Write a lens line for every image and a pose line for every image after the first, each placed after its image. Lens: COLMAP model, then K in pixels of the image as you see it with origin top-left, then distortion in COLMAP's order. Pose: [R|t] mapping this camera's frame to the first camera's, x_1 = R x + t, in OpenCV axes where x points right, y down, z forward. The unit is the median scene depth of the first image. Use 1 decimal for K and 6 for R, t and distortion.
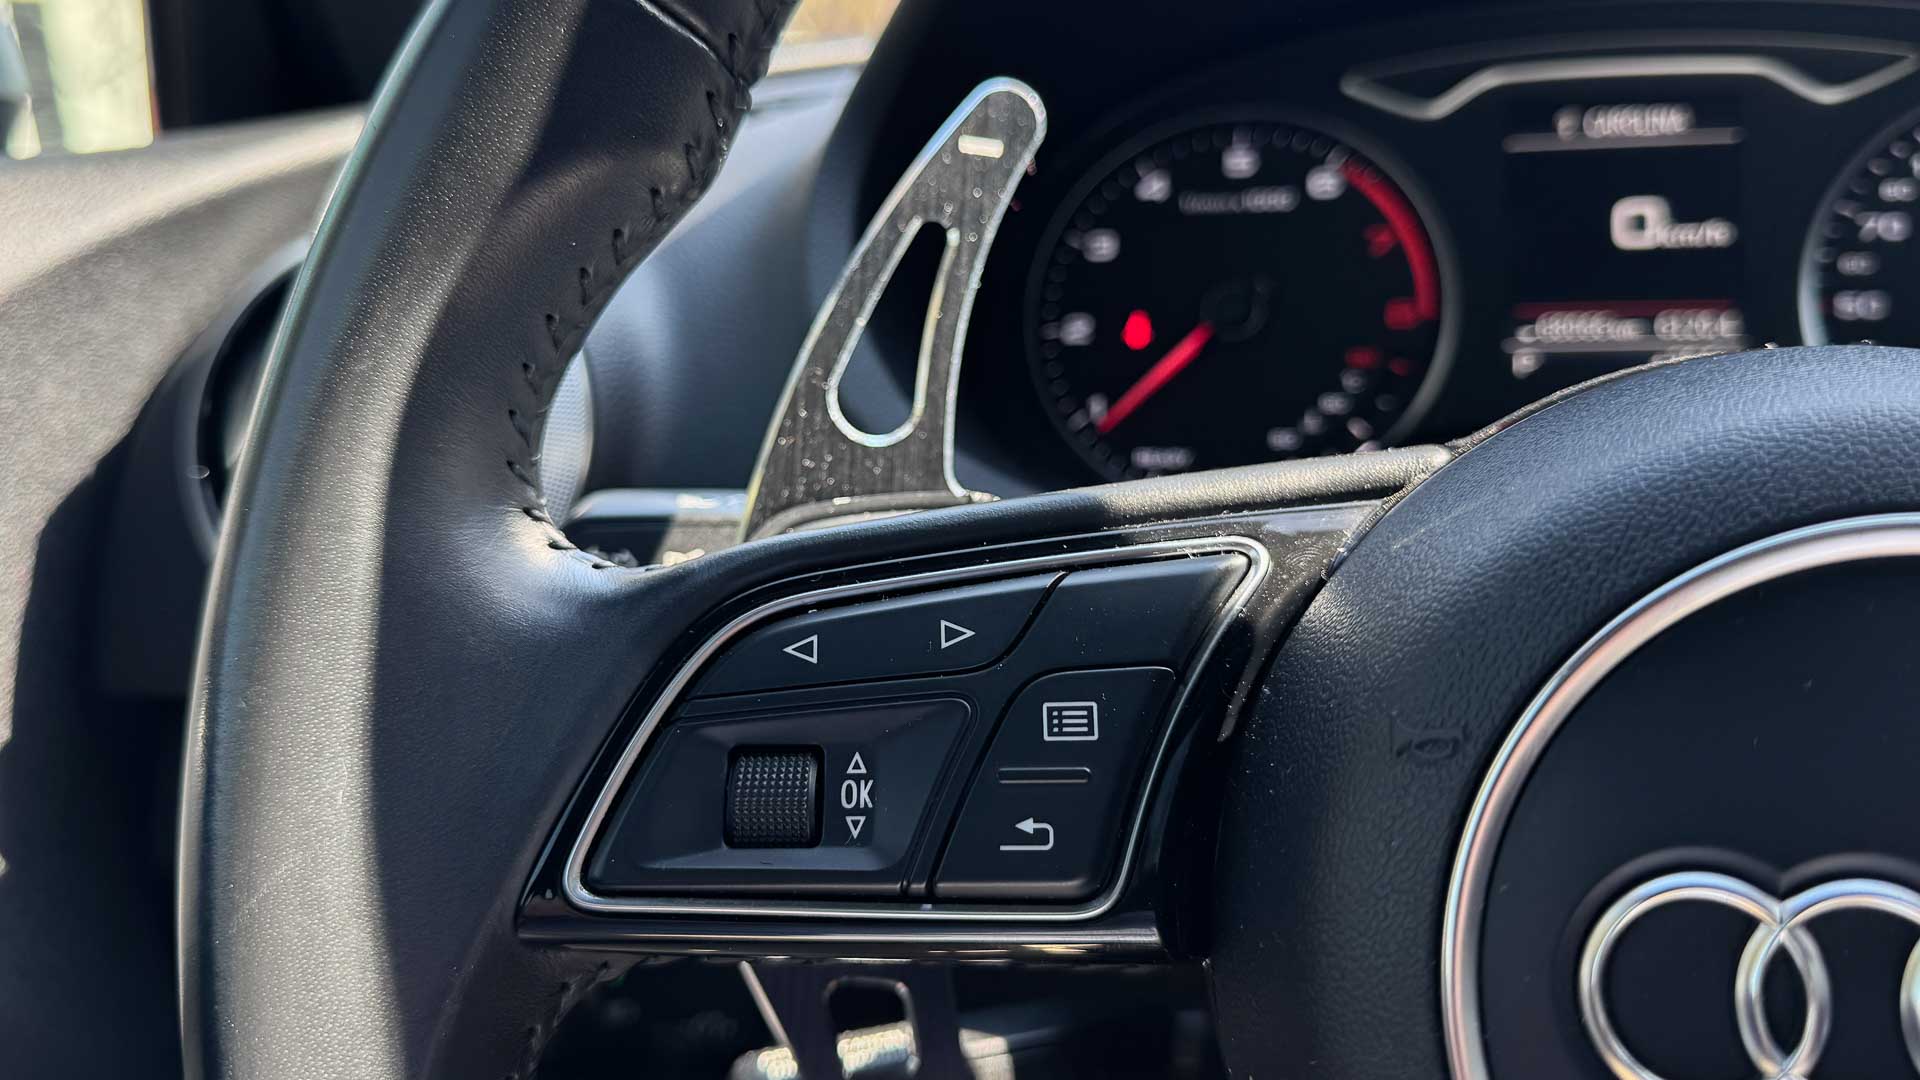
lens RADIAL K [[1728.4, 0, 961.9], [0, 1728.4, 513.3], [0, 0, 1]] dist [0.140878, -0.395661]
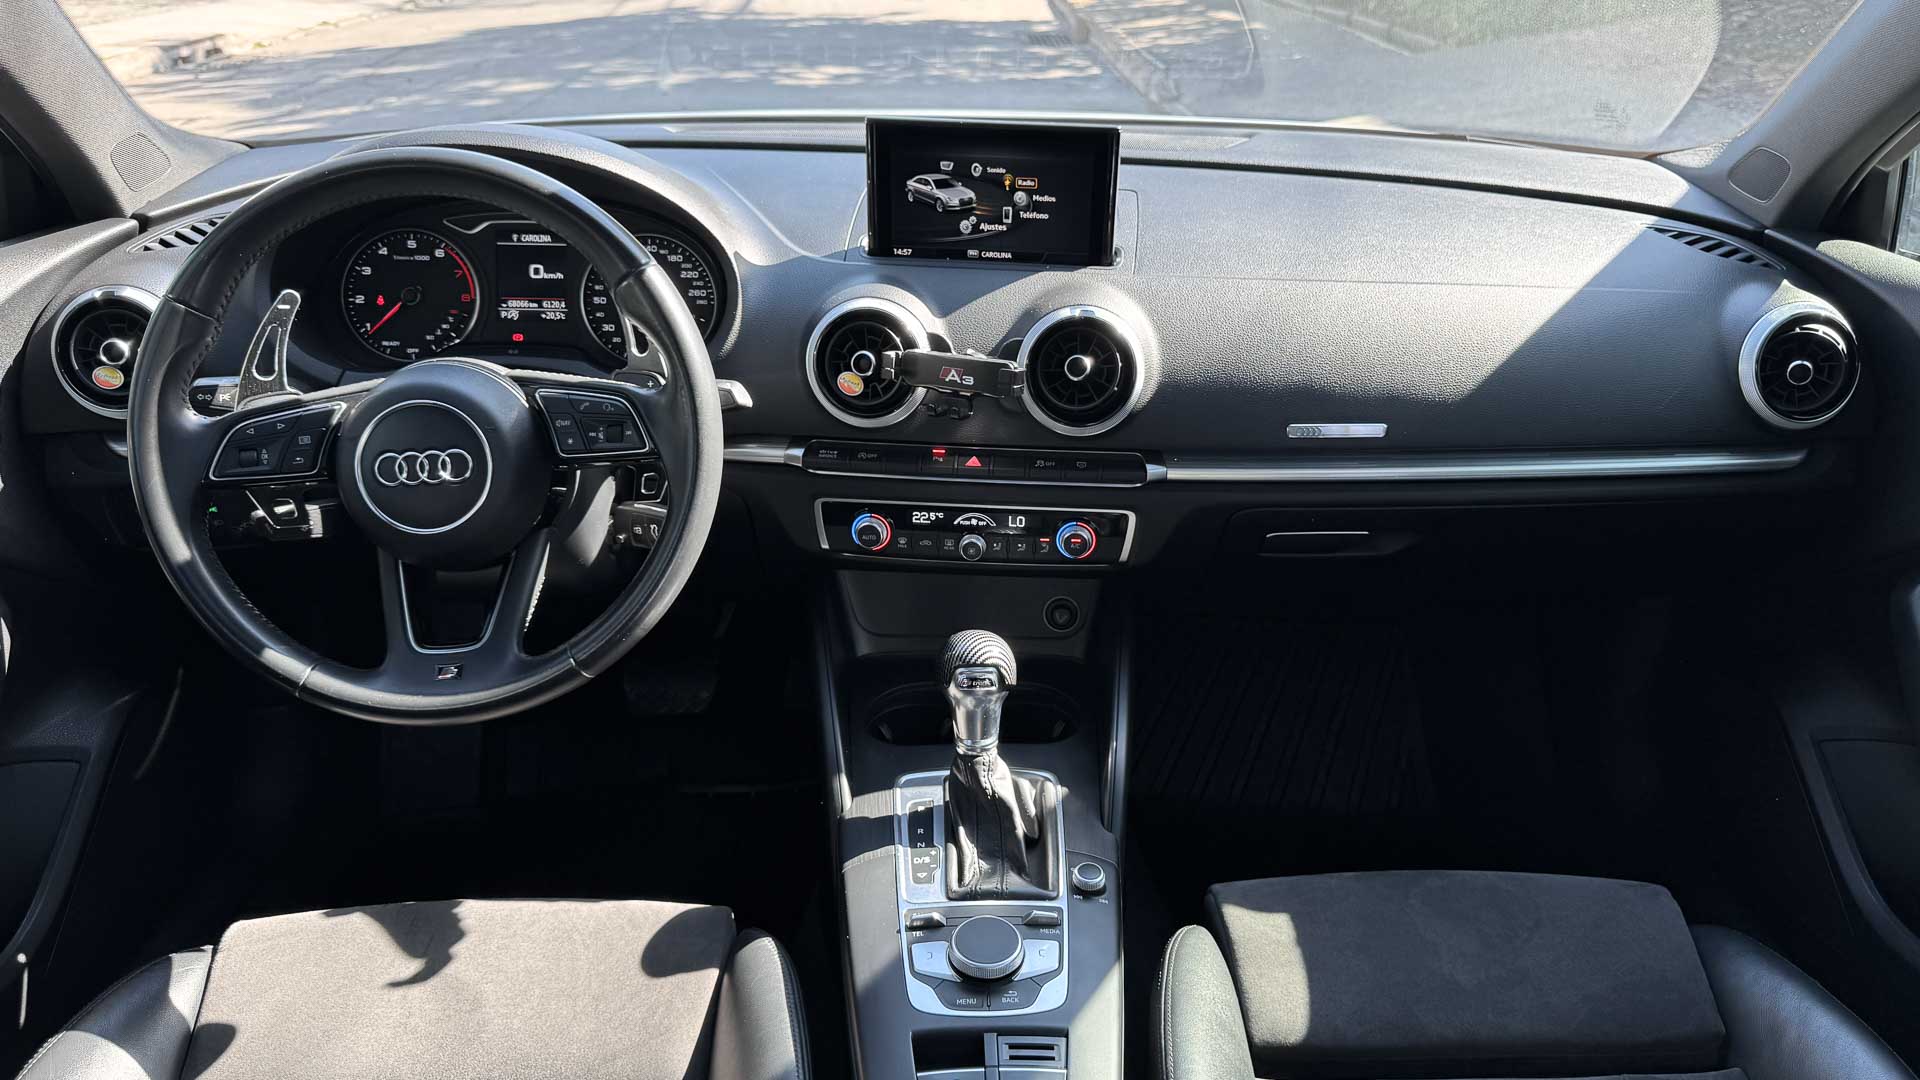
lens RADIAL K [[1405.8, 0, 987.3], [0, 1405.8, 535.8], [0, 0, 1]] dist [0.093908, -0.191228]
pose [[0.947776, -0.065355, 0.312168, 0.322029], [-0.006067, 0.974908, 0.222526, -0.278681], [-0.318878, -0.212799, 0.923598, -1.832571]]
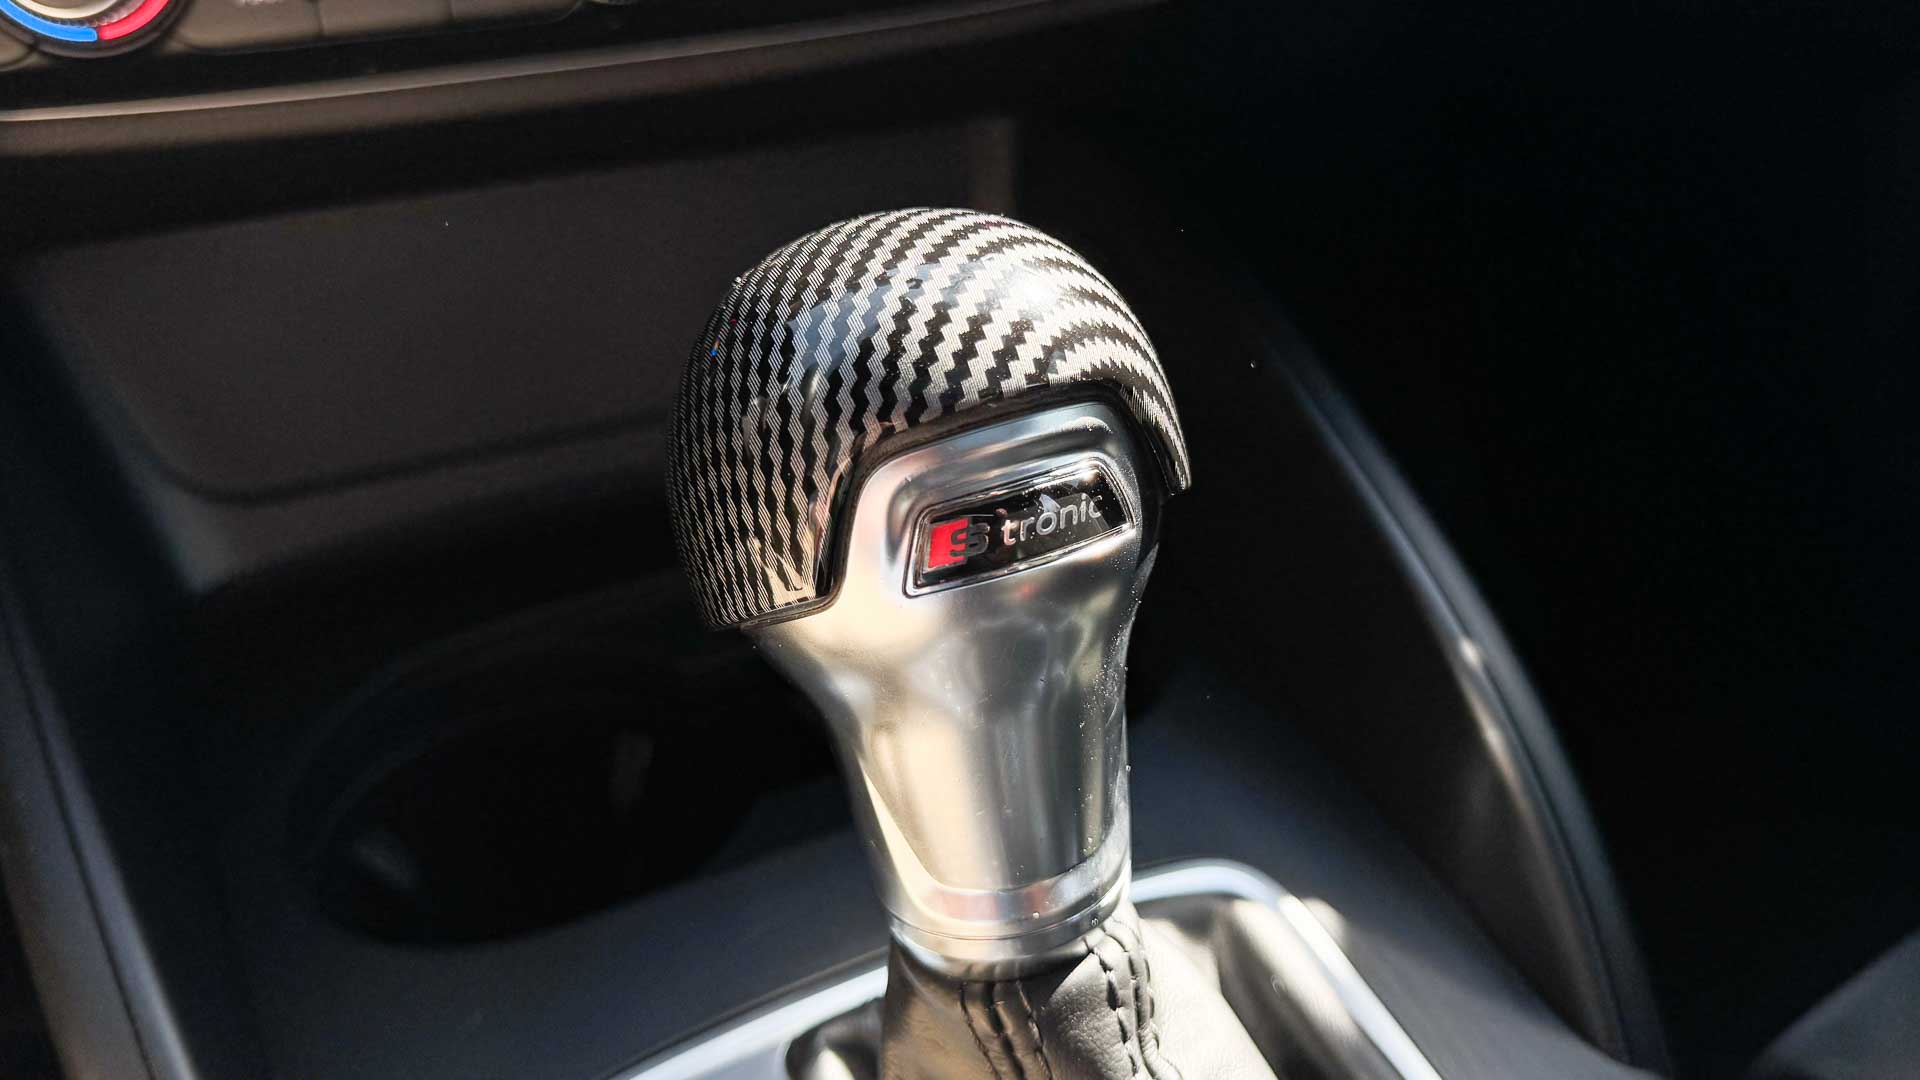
lens RADIAL K [[1728.4, 0, 961.9], [0, 1728.4, 513.3], [0, 0, 1]] dist [0.140878, -0.395661]
pose [[0.765333, -0.306297, 0.566081, 0.753245], [0.132644, 0.935686, 0.326952, 0.315835], [-0.629818, -0.175140, 0.756740, -0.090082]]
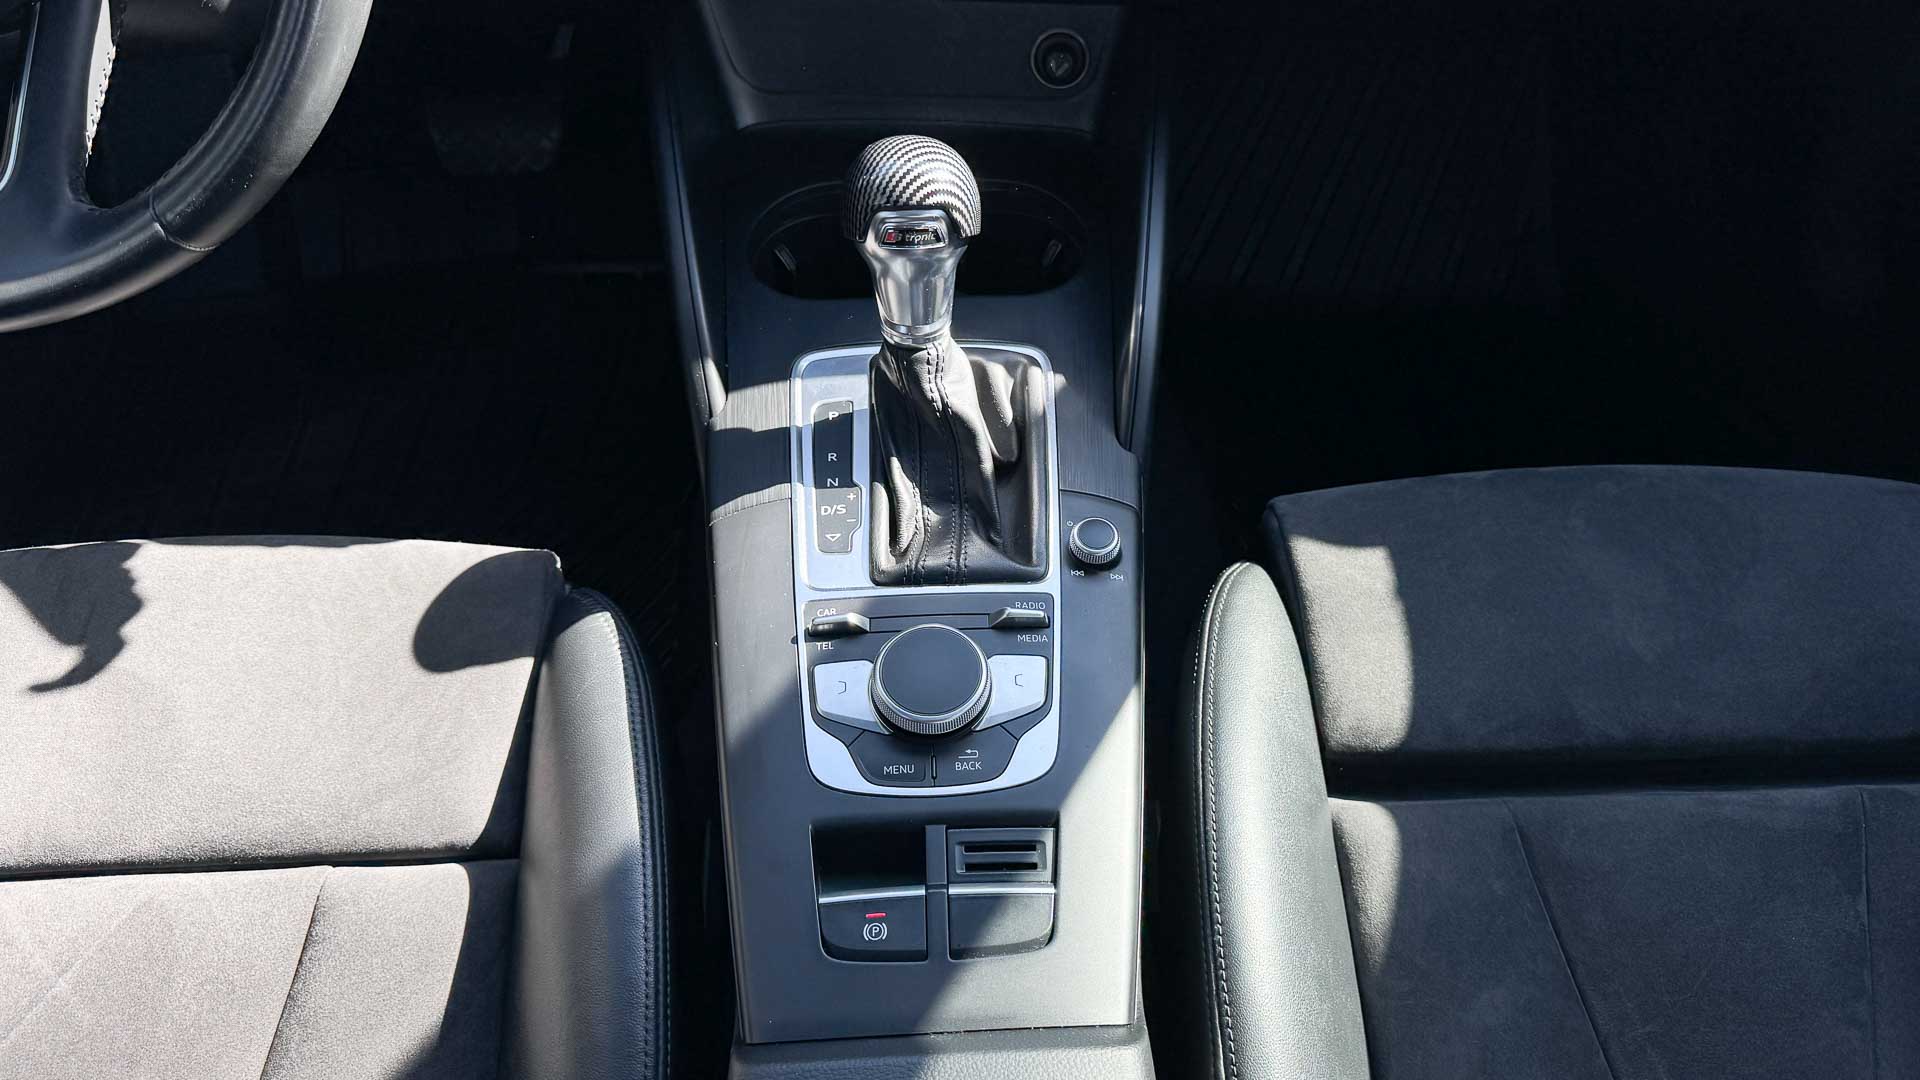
lens RADIAL K [[1488.7, 0, 999.3], [0, 1488.7, 513.7], [0, 0, 1]] dist [0.111825, -0.208591]
pose [[0.943010, -0.195448, 0.269318, 0.647090], [-0.008496, 0.794931, 0.606641, -0.187537], [-0.332656, -0.574356, 0.747967, -1.009200]]
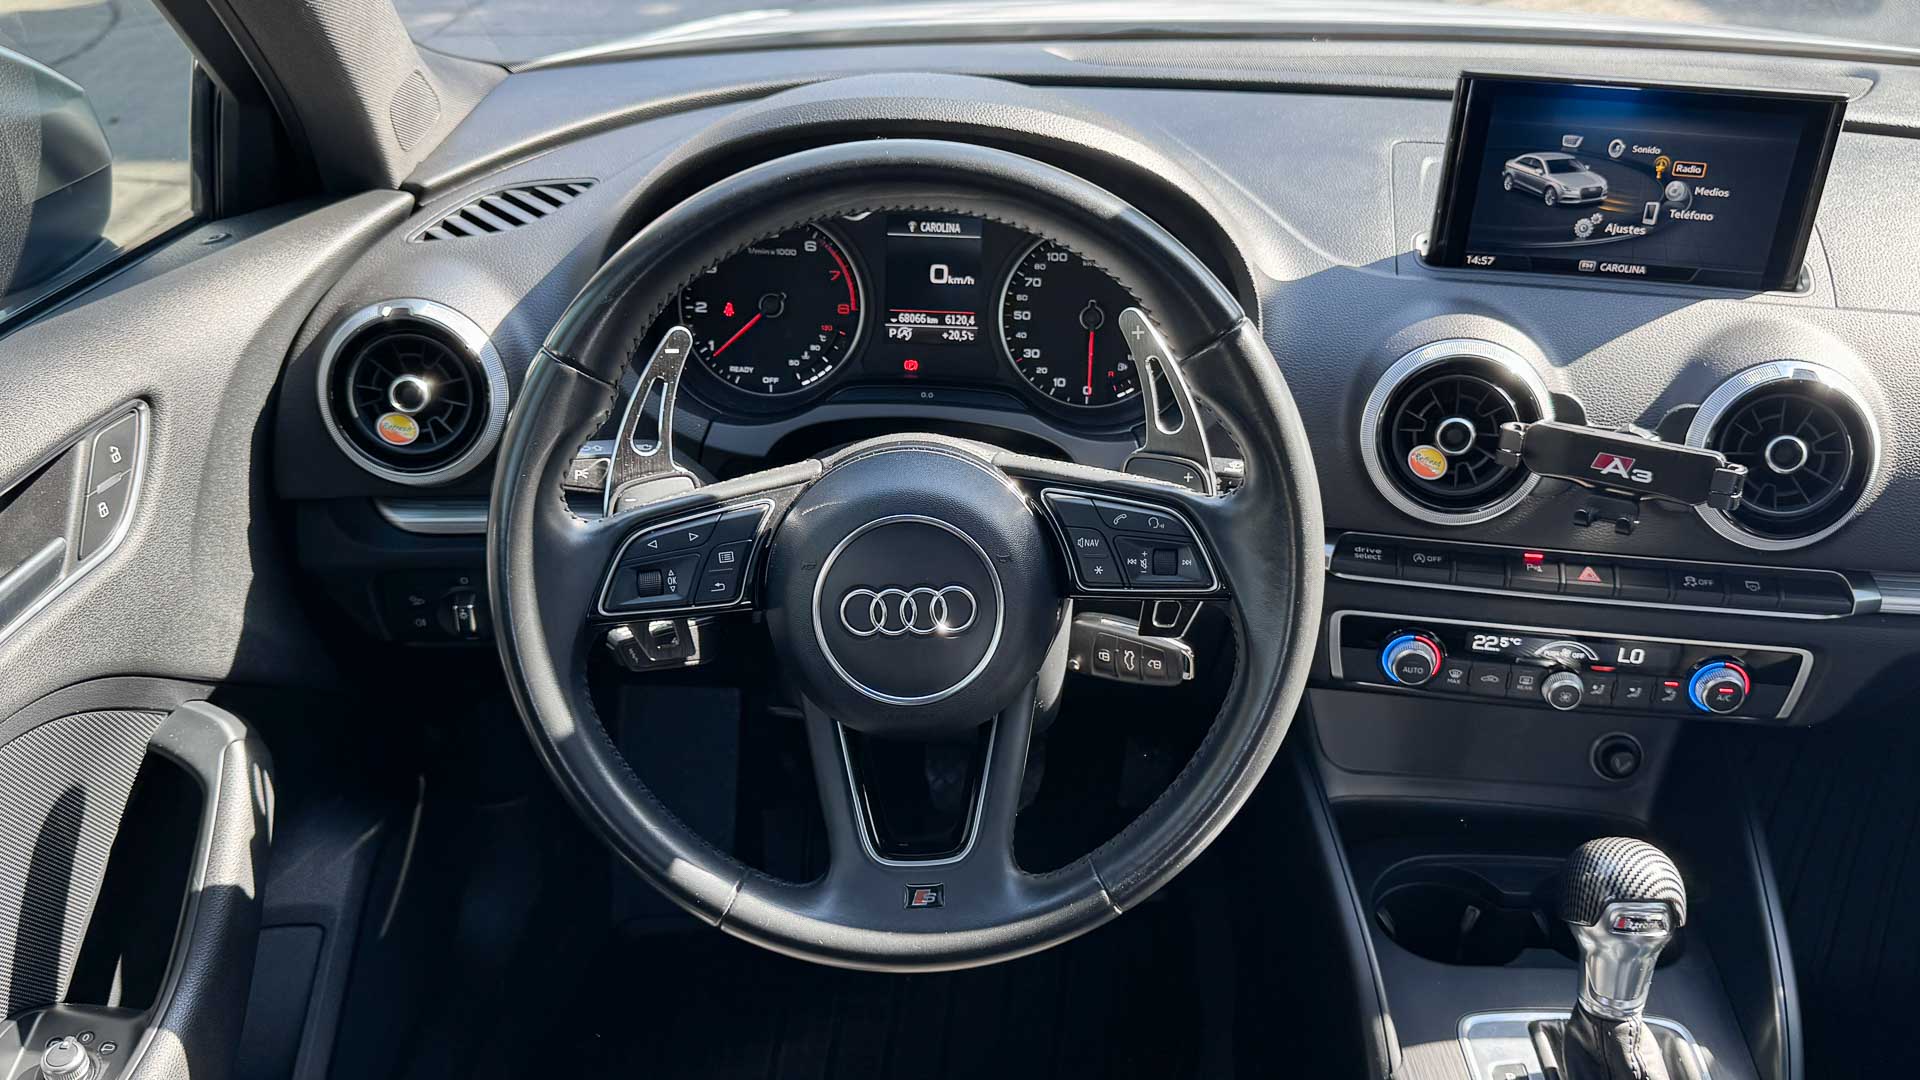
lens RADIAL K [[1617.7, 0, 960.0], [0, 1617.7, 540.0], [0, 0, 1]] dist [0.130618, -0.311059]
pose [[0.968894, -0.048918, 0.242593, -0.139870], [-0.021723, 0.959674, 0.280274, -0.435689], [-0.246521, -0.276825, 0.928760, -1.154991]]
